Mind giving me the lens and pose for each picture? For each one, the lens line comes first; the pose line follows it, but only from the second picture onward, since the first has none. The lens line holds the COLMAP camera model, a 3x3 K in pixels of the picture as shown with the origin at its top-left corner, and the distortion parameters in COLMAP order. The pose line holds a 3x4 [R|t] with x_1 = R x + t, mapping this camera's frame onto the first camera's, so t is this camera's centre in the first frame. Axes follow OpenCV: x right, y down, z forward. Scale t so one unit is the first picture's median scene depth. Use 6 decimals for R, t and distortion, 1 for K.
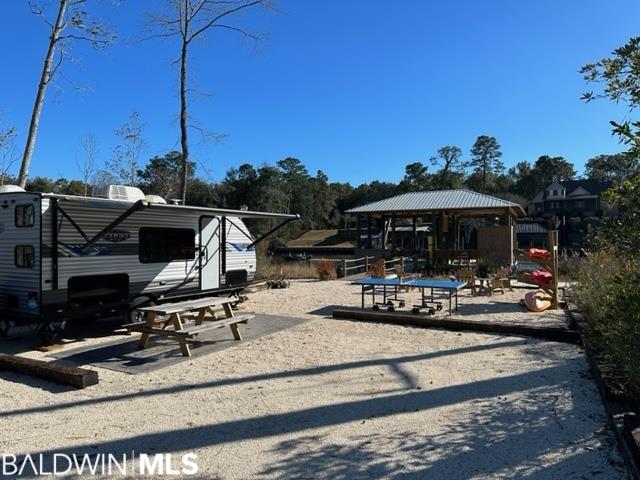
lens RADIAL K [[453.3, 0, 316.8], [0, 453.3, 242.4], [0, 0, 1]] dist [0.022982, -0.035246]
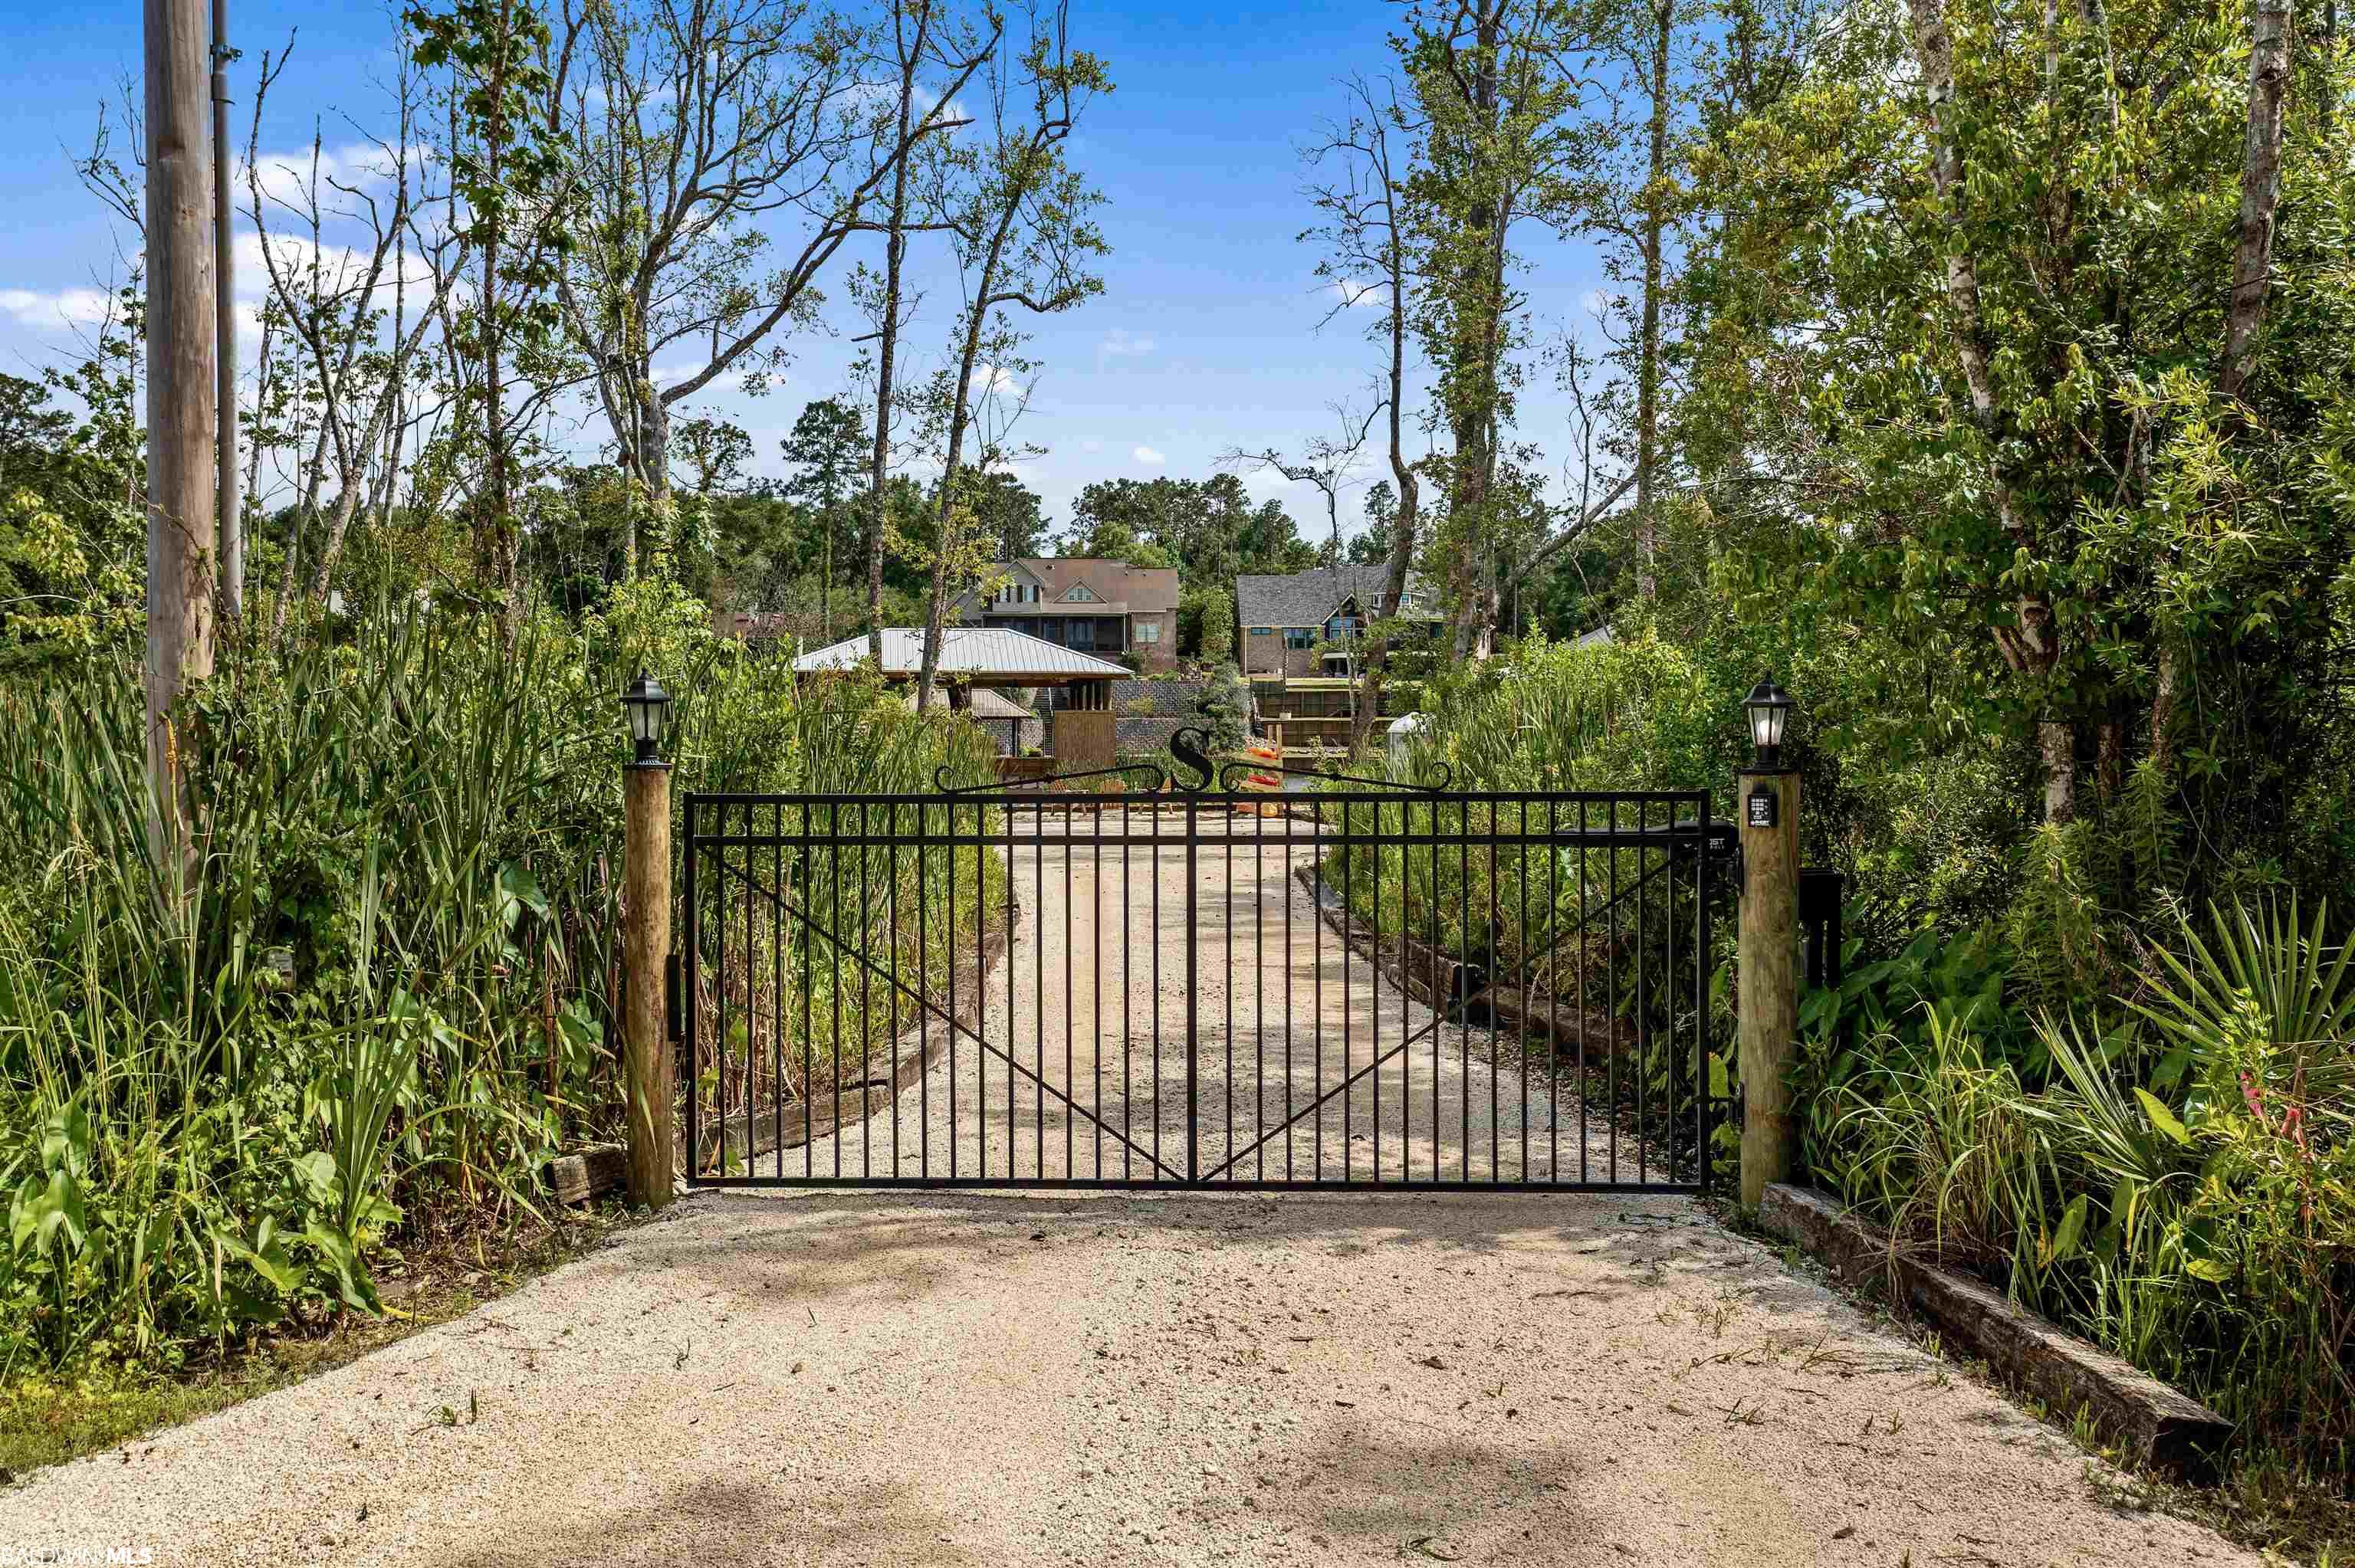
lens RADIAL K [[1935.2, 0, 1187.0], [0, 1935.2, 762.4], [0, 0, 1]] dist [-0.028028, 0.014495]
pose [[0.814299, -0.007901, 0.580391, -0.182856], [0.006765, 0.999969, 0.004121, 0.007213], [-0.580406, 0.000571, 0.814327, -0.197376]]
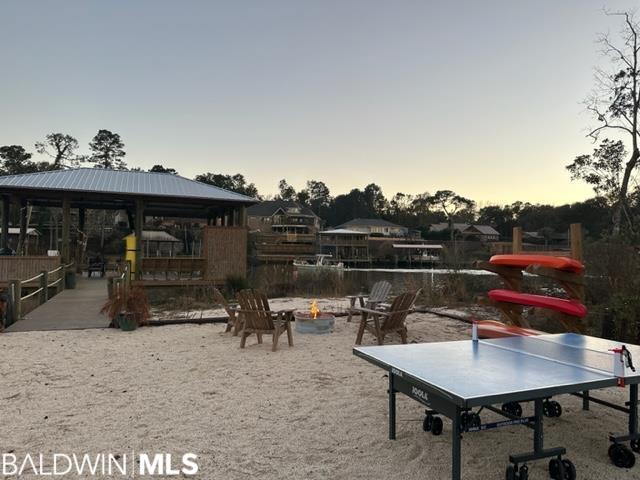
lens RADIAL K [[453.3, 0, 322.7], [0, 453.3, 244.6], [0, 0, 1]] dist [0.022982, -0.035246]
pose [[0.661595, 0.031115, 0.749215, -0.010284], [-0.019560, 0.999515, -0.024238, 0.001710], [-0.749606, 0.001381, 0.661883, 0.089827]]
